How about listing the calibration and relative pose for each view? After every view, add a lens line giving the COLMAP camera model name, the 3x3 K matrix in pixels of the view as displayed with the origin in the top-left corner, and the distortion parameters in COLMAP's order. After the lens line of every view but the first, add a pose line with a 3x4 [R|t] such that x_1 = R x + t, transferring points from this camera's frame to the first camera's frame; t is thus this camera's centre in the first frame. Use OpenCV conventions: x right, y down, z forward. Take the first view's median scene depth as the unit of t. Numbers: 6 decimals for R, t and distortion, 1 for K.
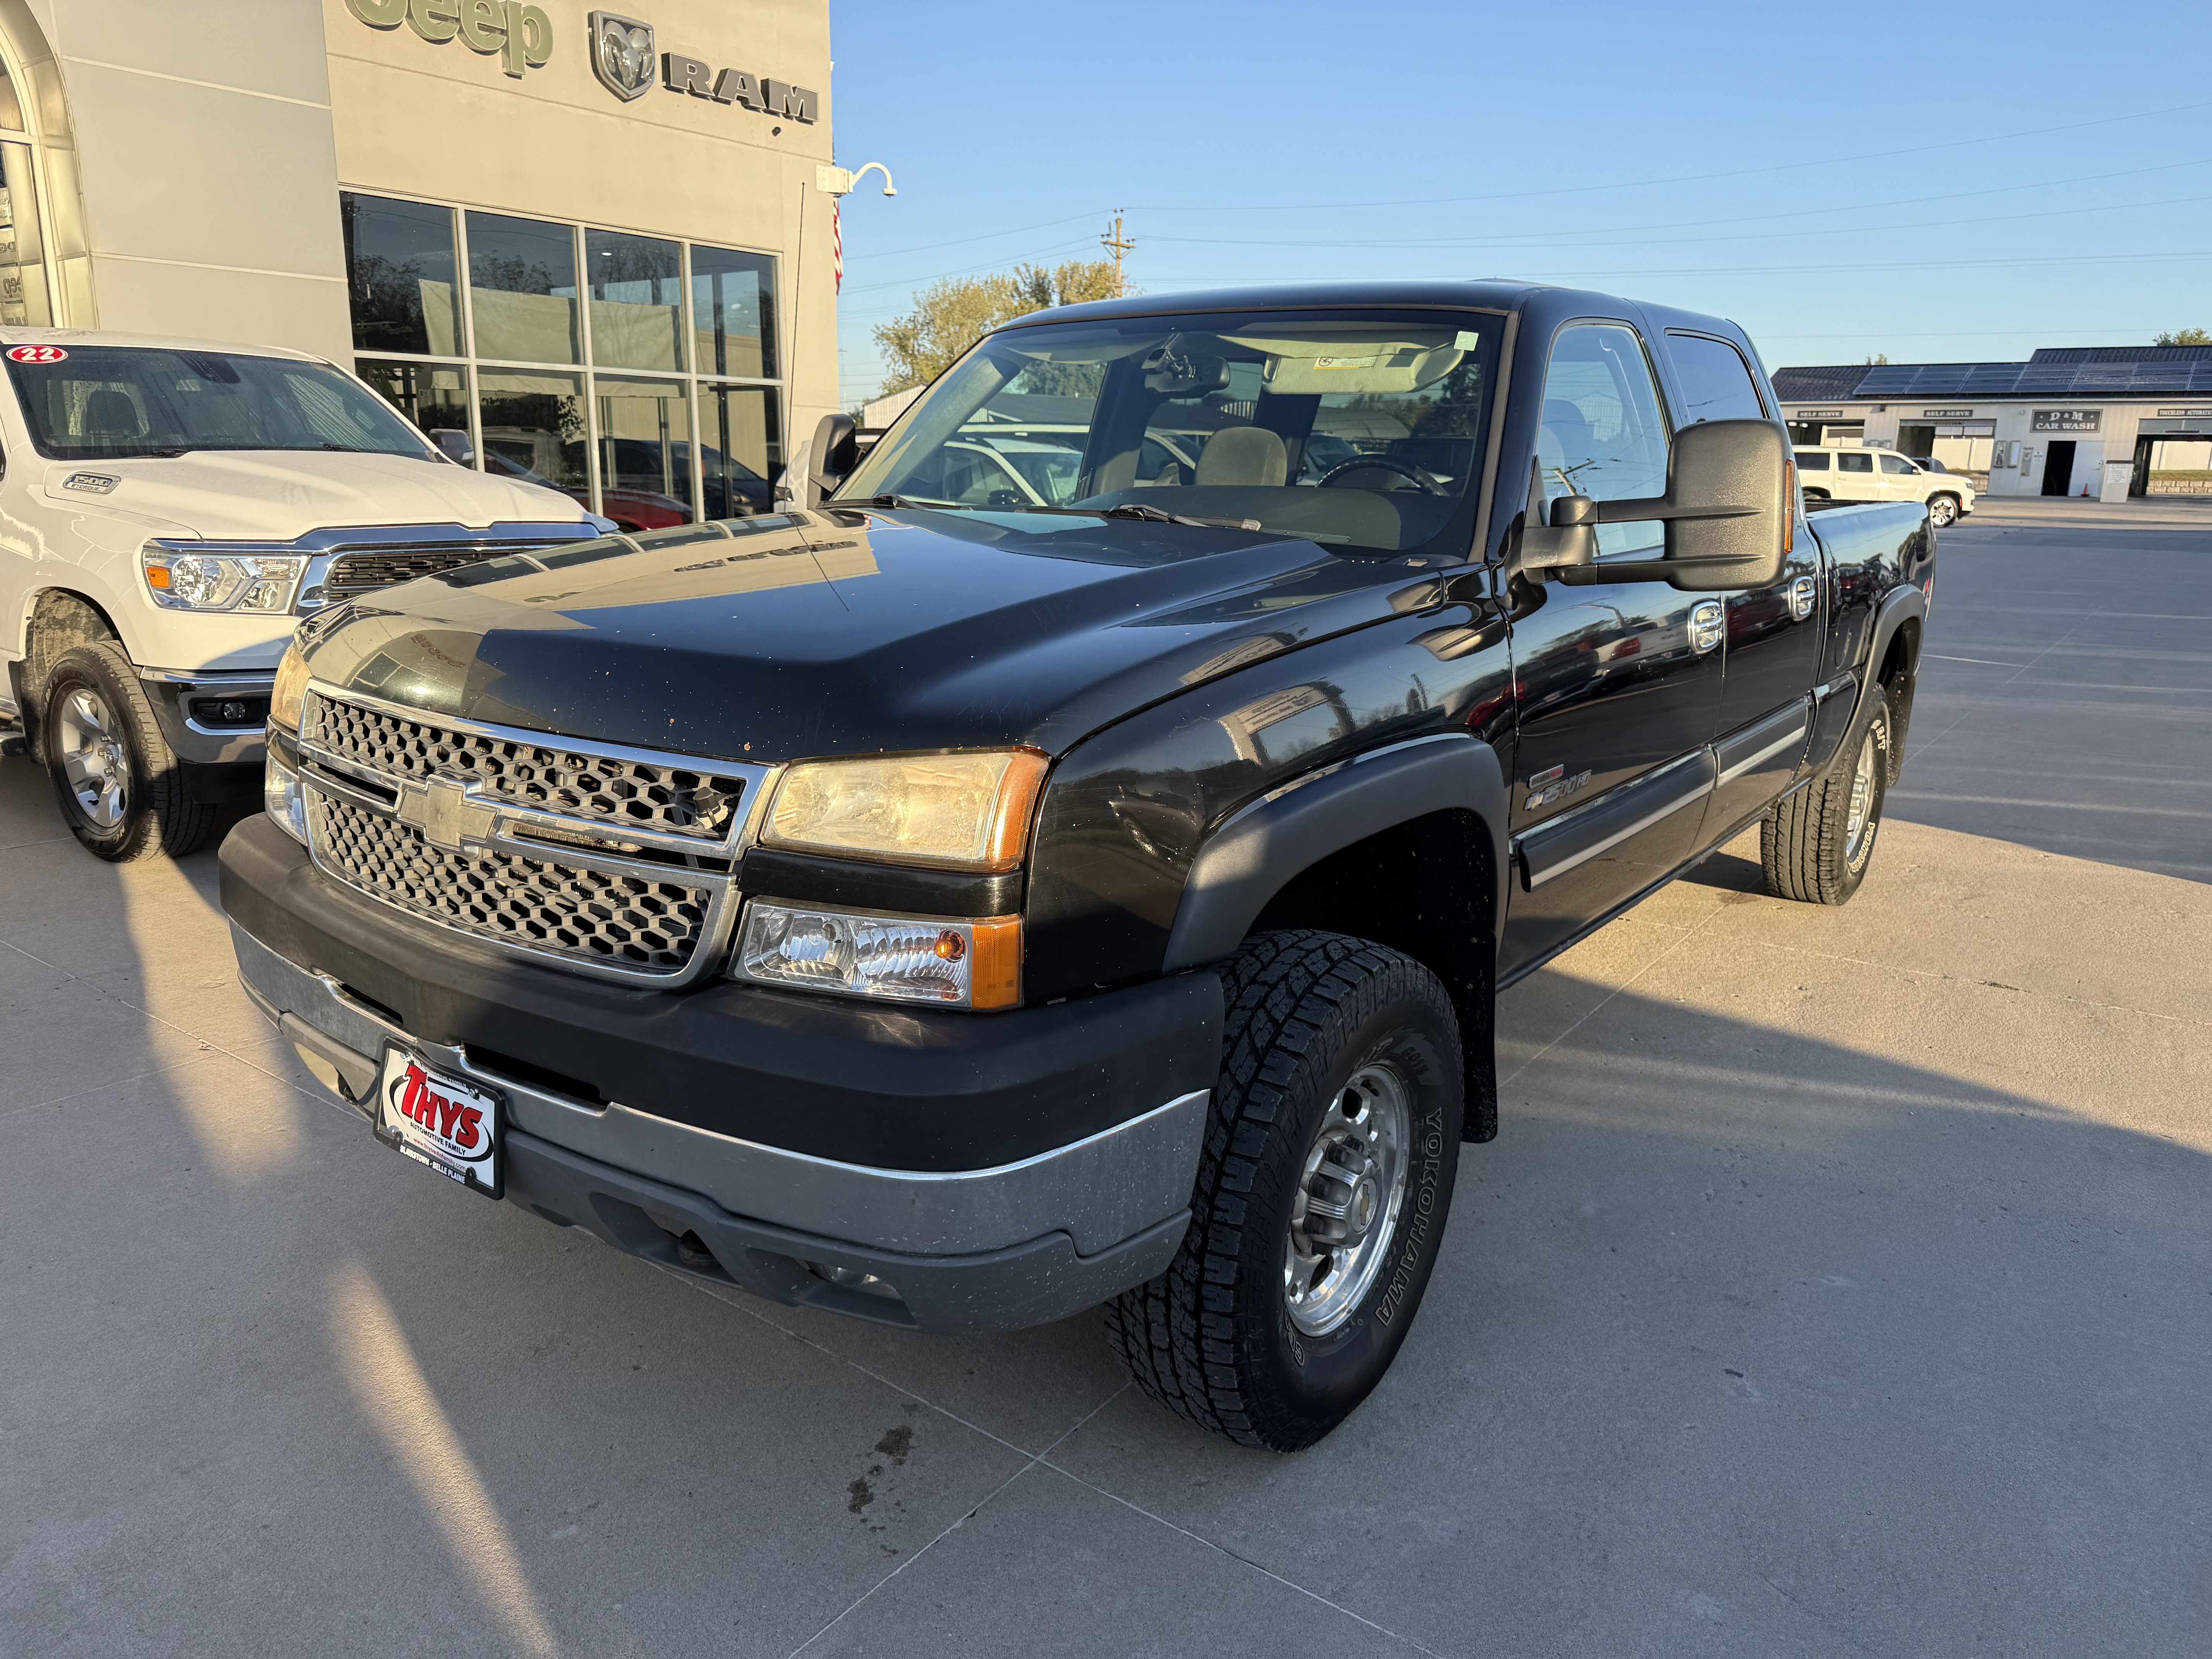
lens RADIAL K [[1561.9, 0, 1099.5], [0, 1561.9, 827.3], [0, 0, 1]] dist [0.045183, -0.060377]
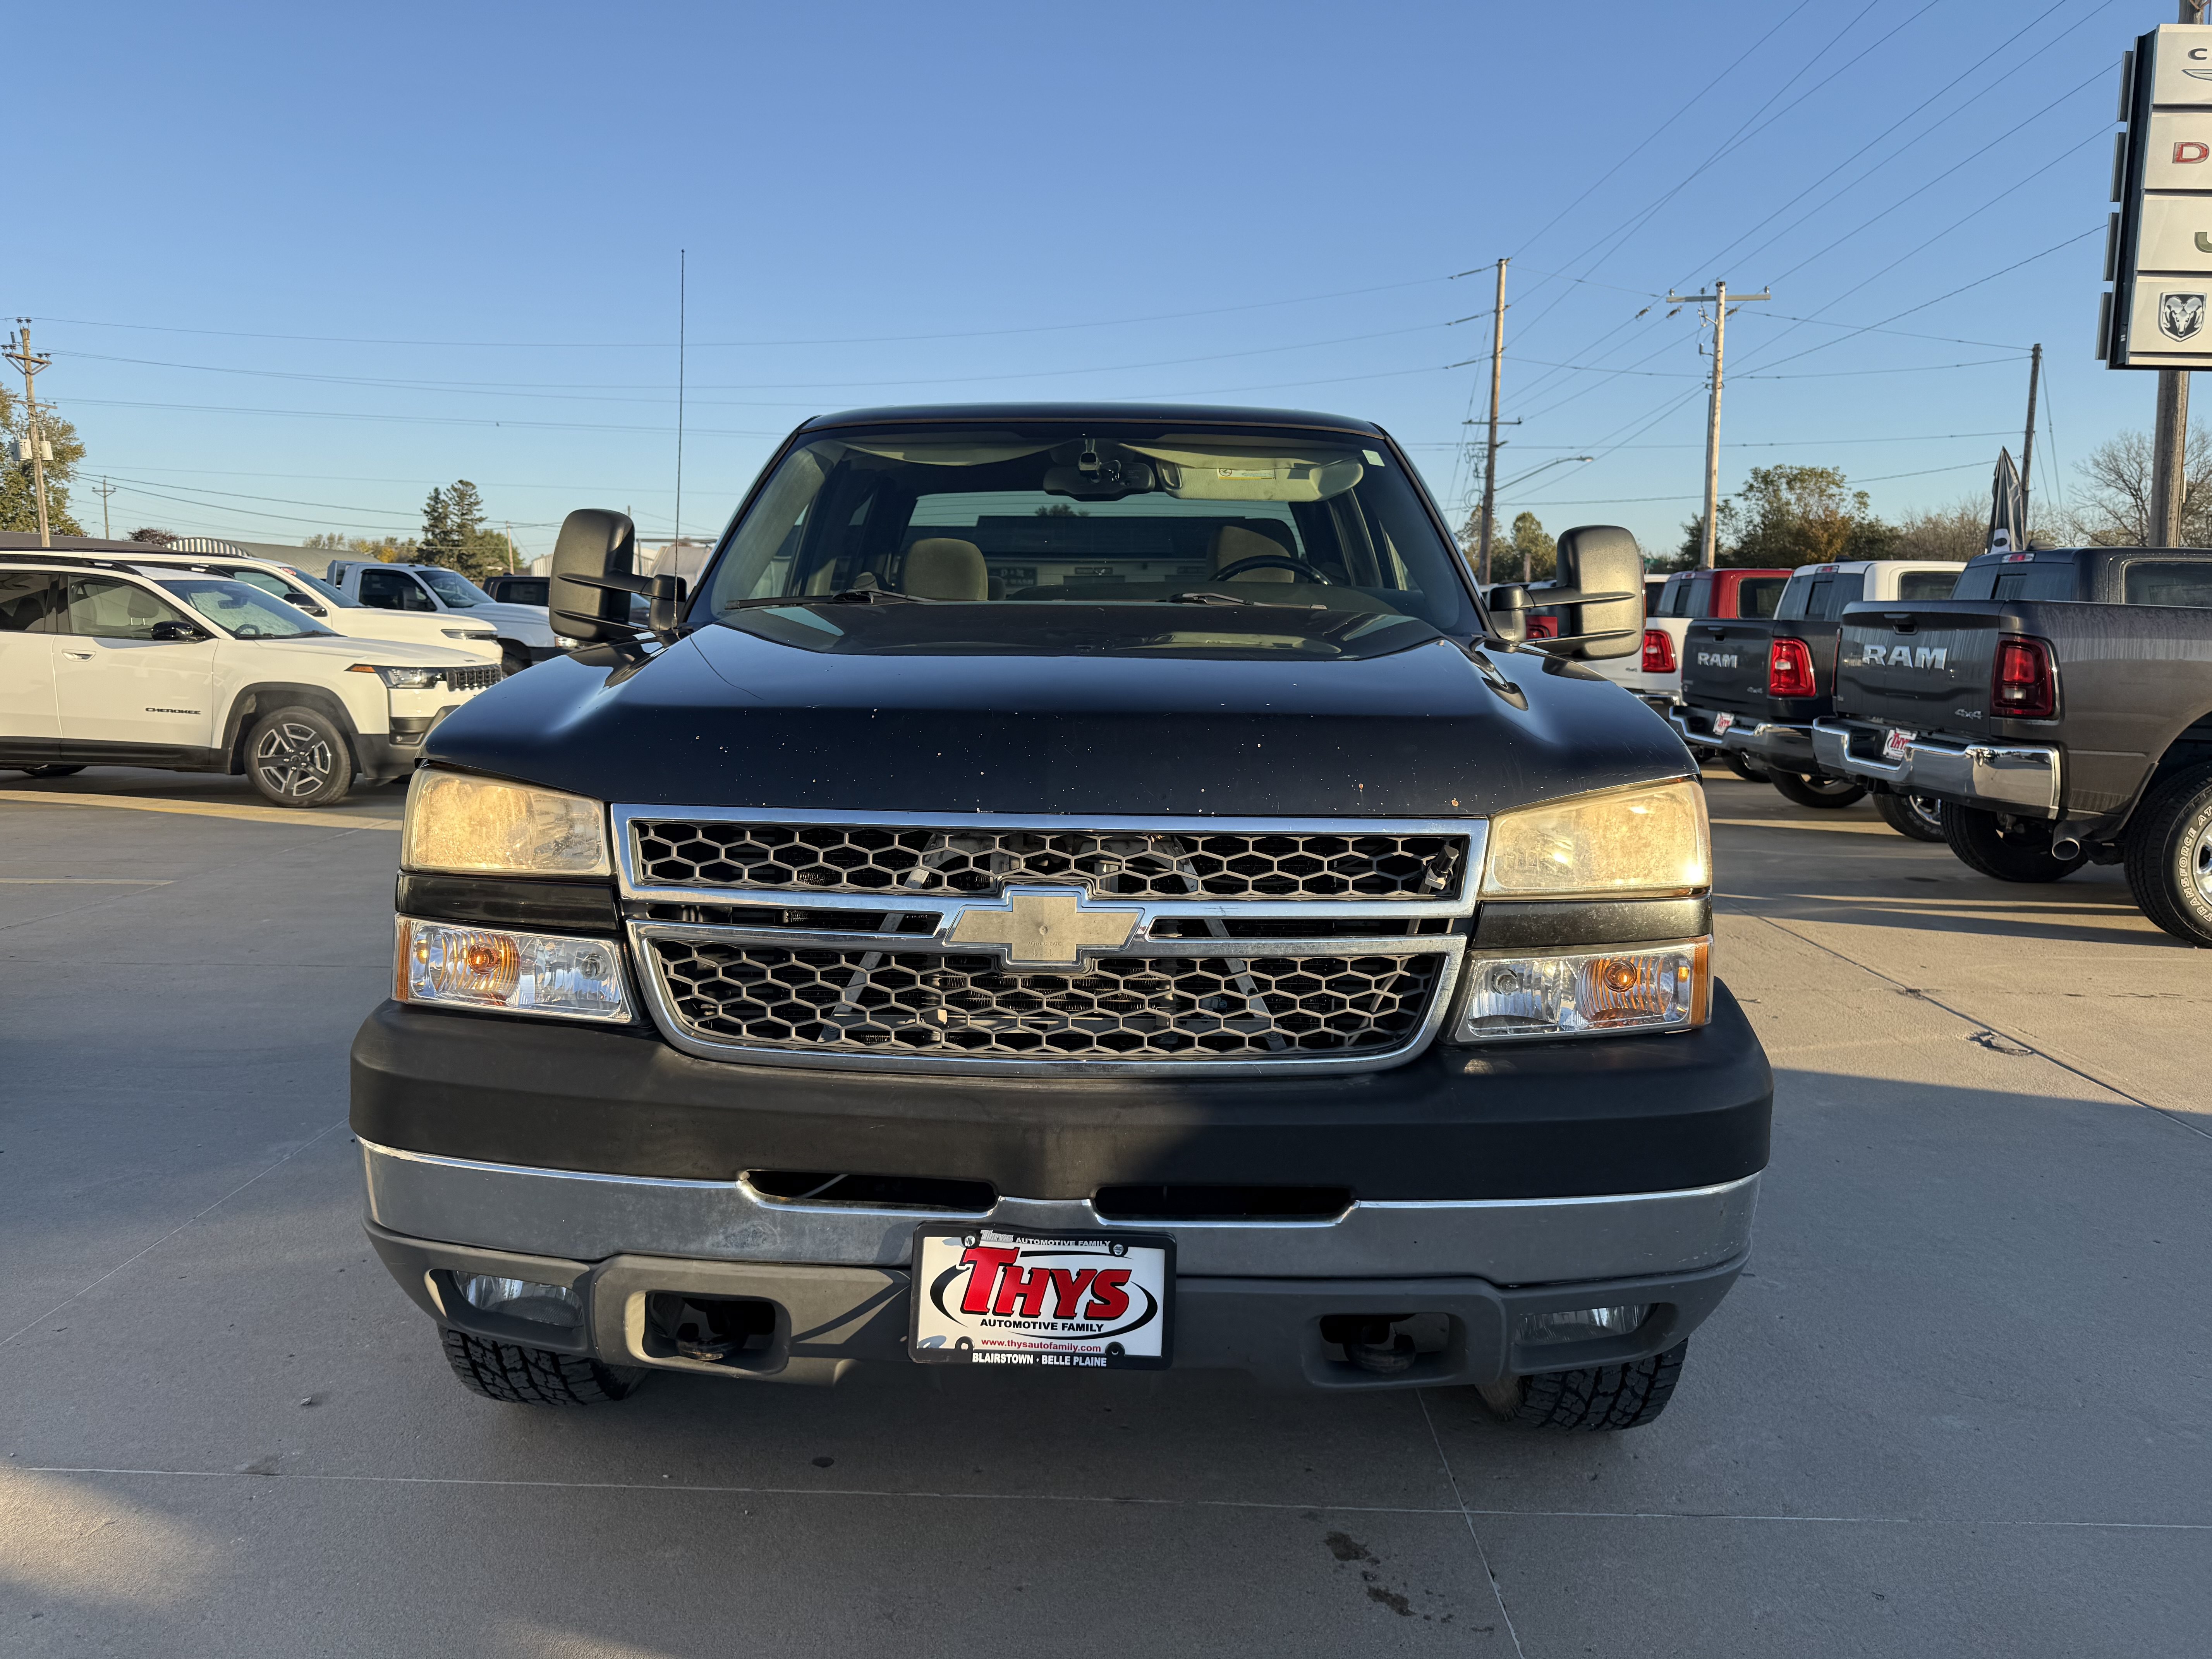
lens RADIAL K [[1527.8, 0, 1098.7], [0, 1527.8, 818.9], [0, 0, 1]] dist [0.137291, -0.159974]
pose [[0.810159, -0.083790, 0.580191, -0.864211], [0.137429, 0.989297, -0.049029, -0.021776], [-0.569873, 0.119457, 0.813003, 0.296716]]
